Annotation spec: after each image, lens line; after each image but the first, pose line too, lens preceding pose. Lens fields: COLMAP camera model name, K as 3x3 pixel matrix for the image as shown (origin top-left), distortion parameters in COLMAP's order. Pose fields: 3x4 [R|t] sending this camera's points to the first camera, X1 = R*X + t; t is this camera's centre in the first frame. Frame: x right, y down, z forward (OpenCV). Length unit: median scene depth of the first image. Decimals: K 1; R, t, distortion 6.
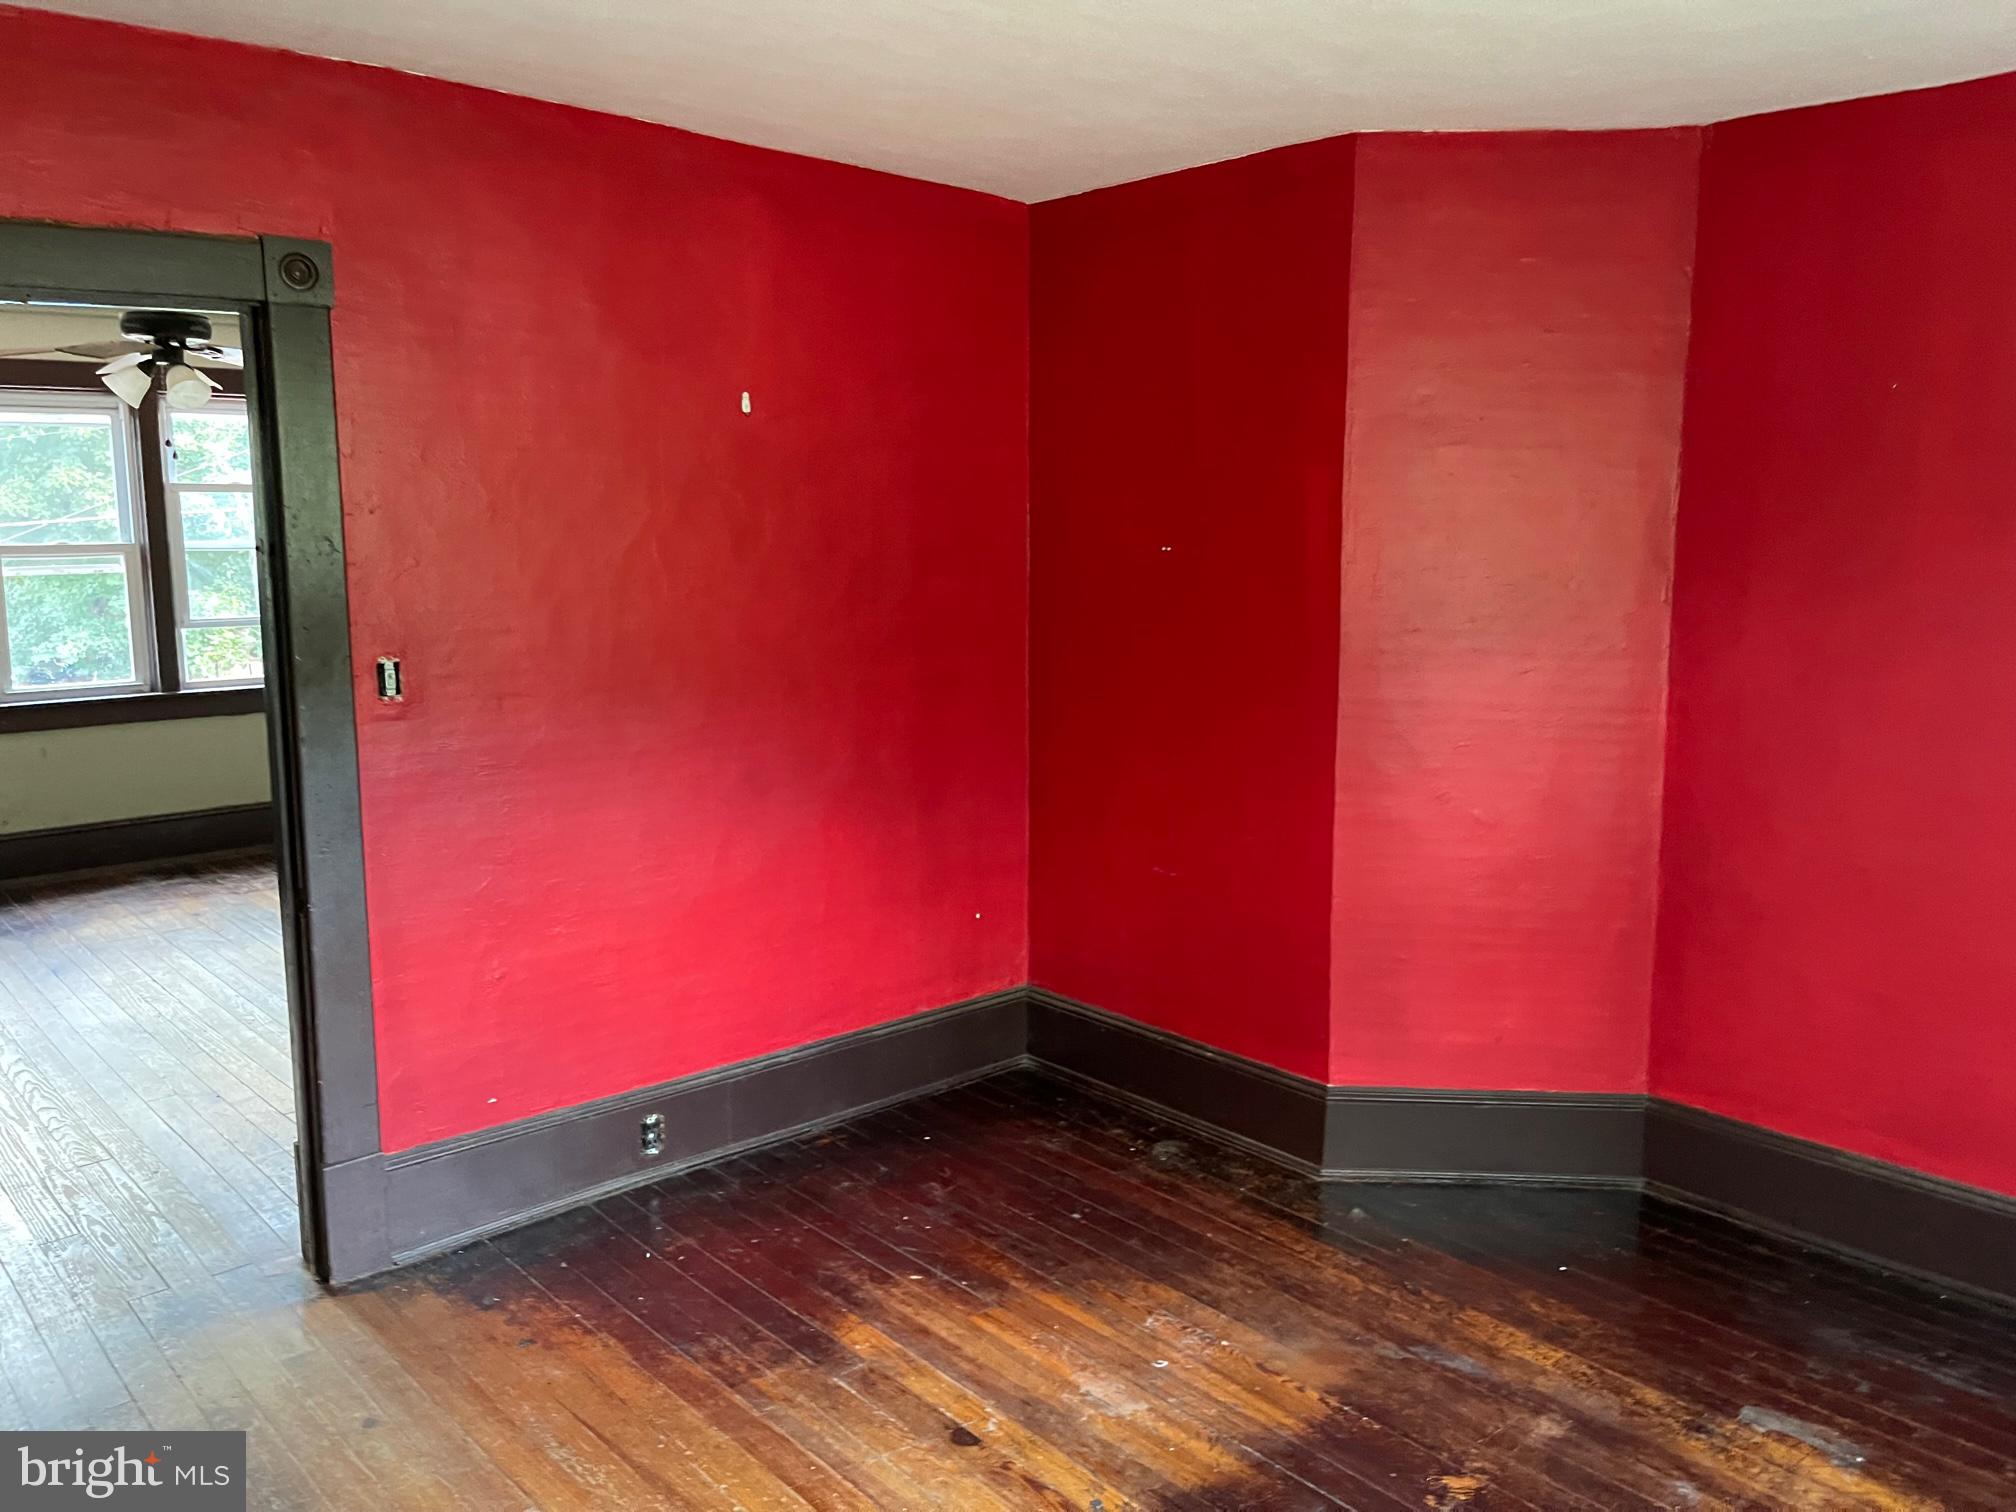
lens RADIAL K [[1493.8, 0, 1008.0], [0, 1493.8, 756.0], [0, 0, 1]] dist [0.049153, 0.001120]
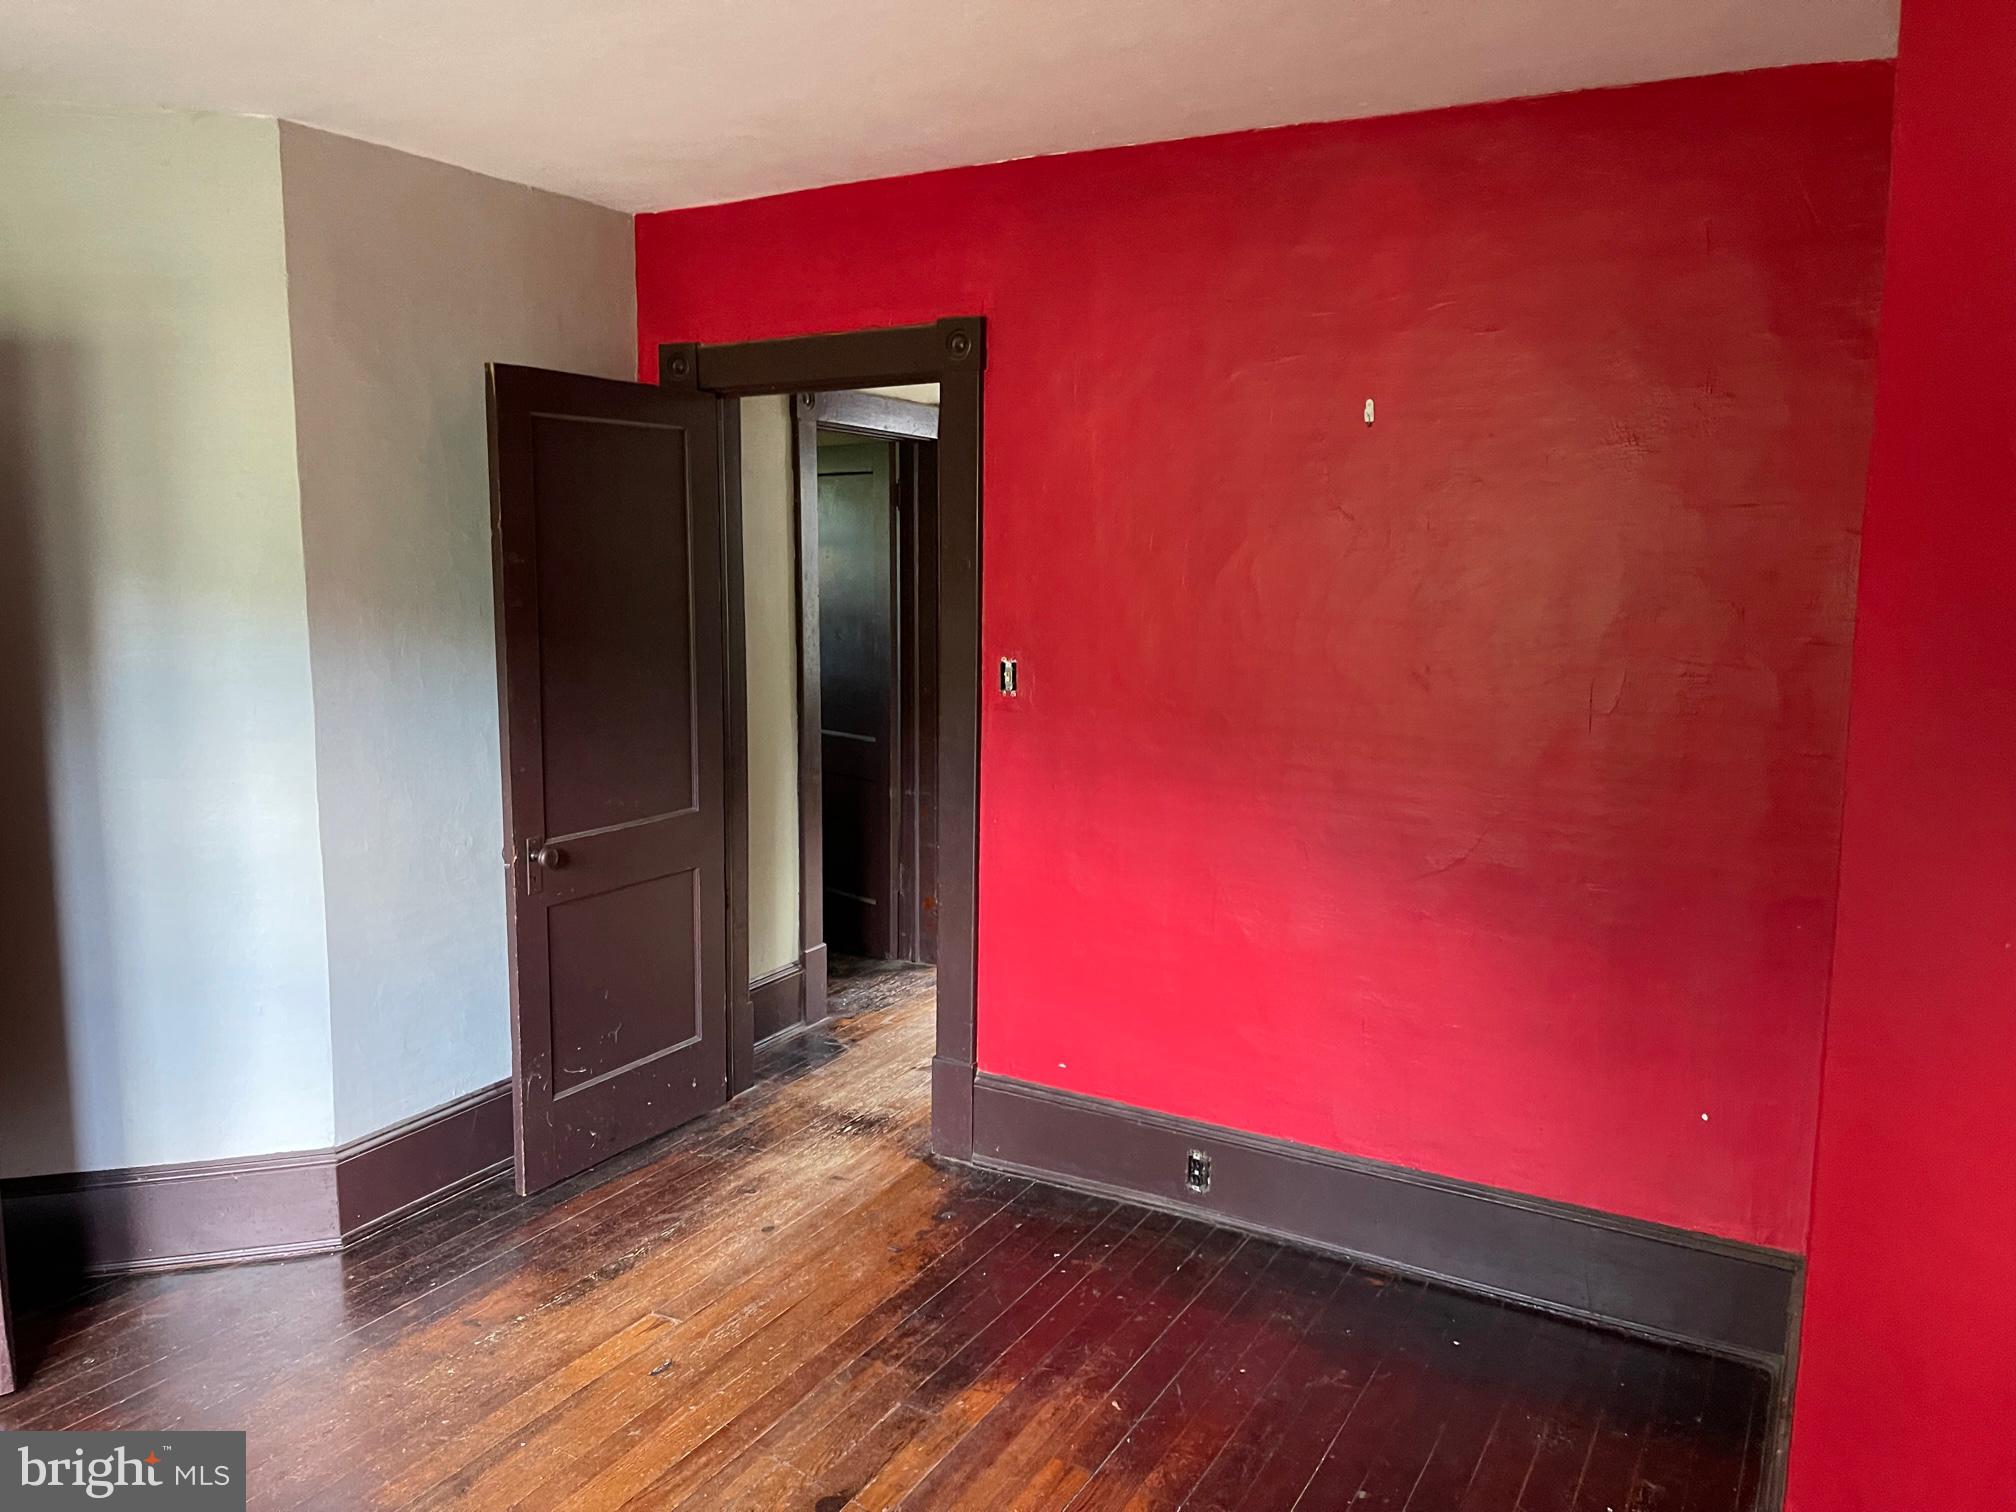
lens RADIAL K [[1493.8, 0, 1008.0], [0, 1493.8, 756.0], [0, 0, 1]] dist [0.049153, 0.001120]
pose [[0.336113, 0.138876, -0.931526, 0.711366], [-0.158461, 0.983308, 0.089420, -0.097341], [0.928395, 0.117555, 0.352509, 0.613508]]
